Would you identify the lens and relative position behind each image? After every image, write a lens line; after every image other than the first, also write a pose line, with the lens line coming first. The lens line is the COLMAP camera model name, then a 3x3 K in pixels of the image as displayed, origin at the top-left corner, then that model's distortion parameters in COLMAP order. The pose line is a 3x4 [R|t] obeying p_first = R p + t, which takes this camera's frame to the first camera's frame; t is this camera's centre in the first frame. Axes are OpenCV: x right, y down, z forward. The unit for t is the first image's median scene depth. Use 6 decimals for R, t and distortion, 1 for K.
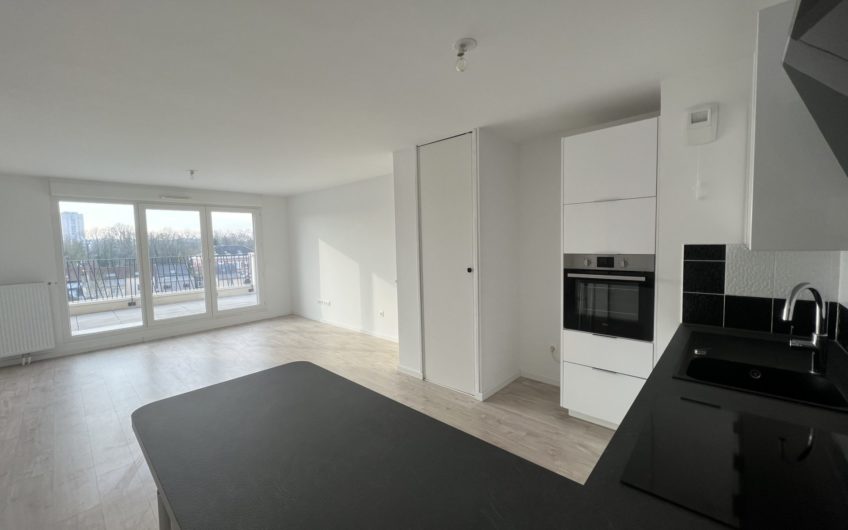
lens RADIAL K [[336.7, 0, 421.5], [0, 336.7, 263.4], [0, 0, 1]] dist [0.001711, 0.000643]
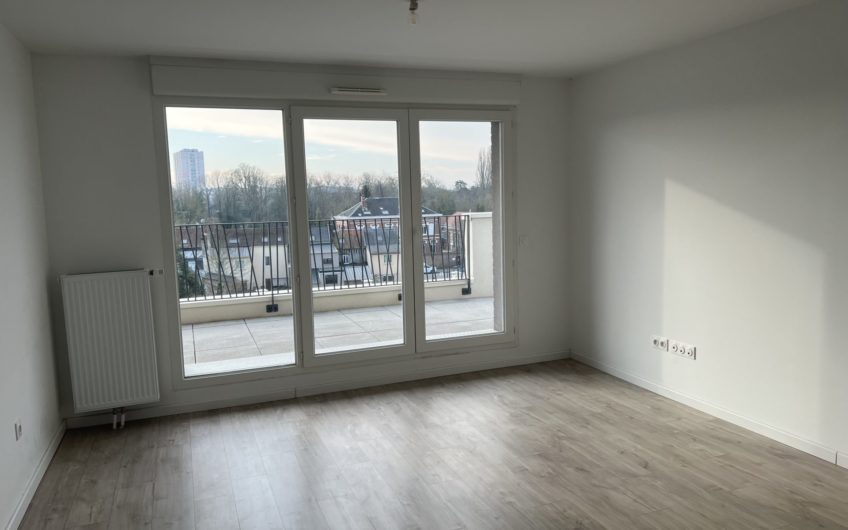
lens RADIAL K [[623.7, 0, 425.8], [0, 623.7, 264.8], [0, 0, 1]] dist [0.031174, -0.004719]
pose [[0.901867, 0.048171, -0.429320, -0.233328], [-0.024962, 0.997914, 0.059531, -0.011647], [0.431292, -0.042972, 0.901188, 0.233936]]
